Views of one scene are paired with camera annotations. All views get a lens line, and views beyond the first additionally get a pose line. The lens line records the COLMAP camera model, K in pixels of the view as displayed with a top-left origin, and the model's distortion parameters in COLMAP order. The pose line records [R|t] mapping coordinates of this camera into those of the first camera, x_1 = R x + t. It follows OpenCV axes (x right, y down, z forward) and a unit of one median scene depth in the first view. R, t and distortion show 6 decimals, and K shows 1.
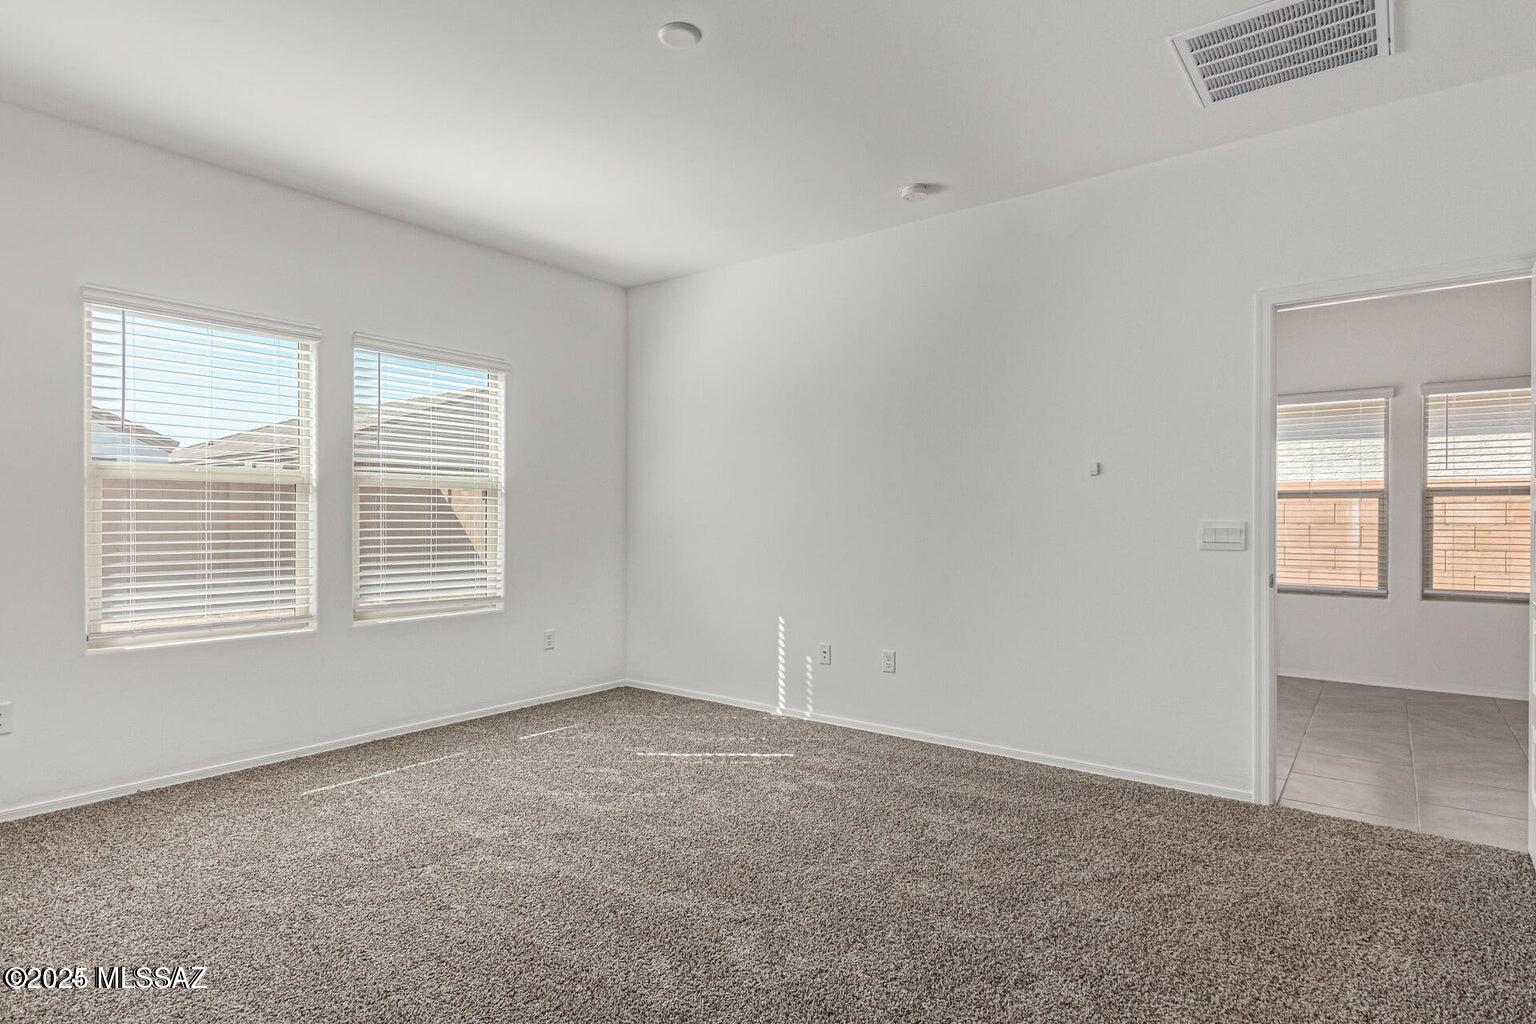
lens RADIAL K [[793.0, 0, 770.0], [0, 793.0, 525.7], [0, 0, 1]] dist [-0.000173, -0.000334]
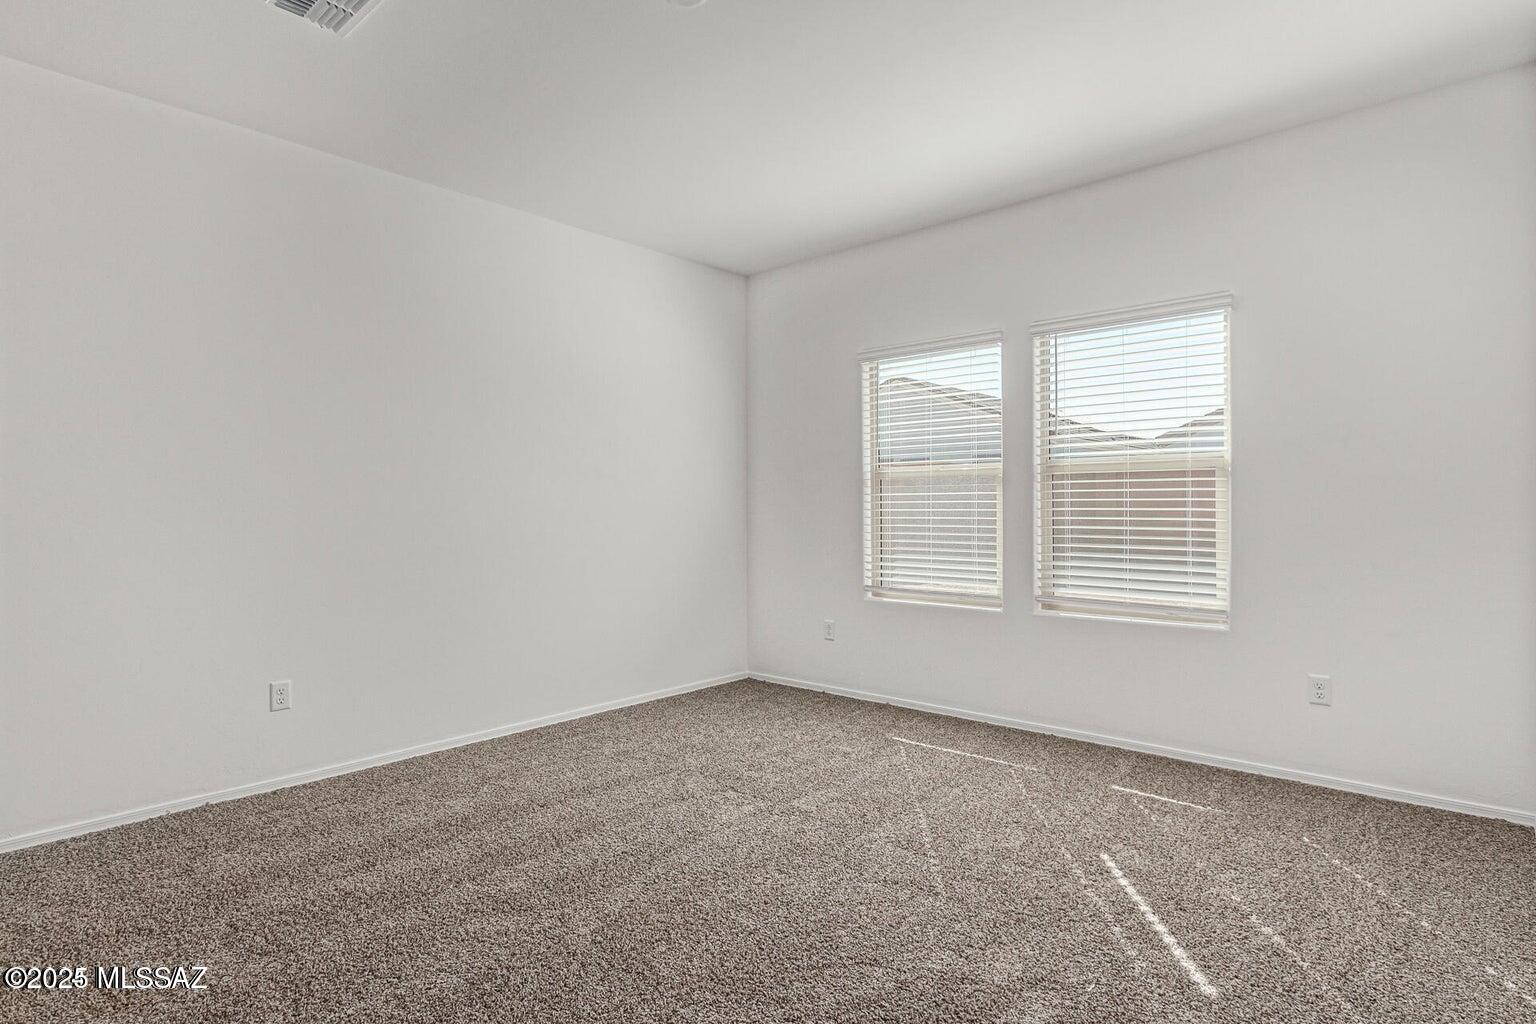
lens RADIAL K [[811.4, 0, 768.1], [0, 811.4, 505.7], [0, 0, 1]] dist [-0.000658, -0.000562]
pose [[-0.086209, -0.001820, -0.996275, 0.544691], [-0.003776, 0.999992, -0.001500, -0.007769], [0.996270, 0.003632, -0.086215, 0.768910]]
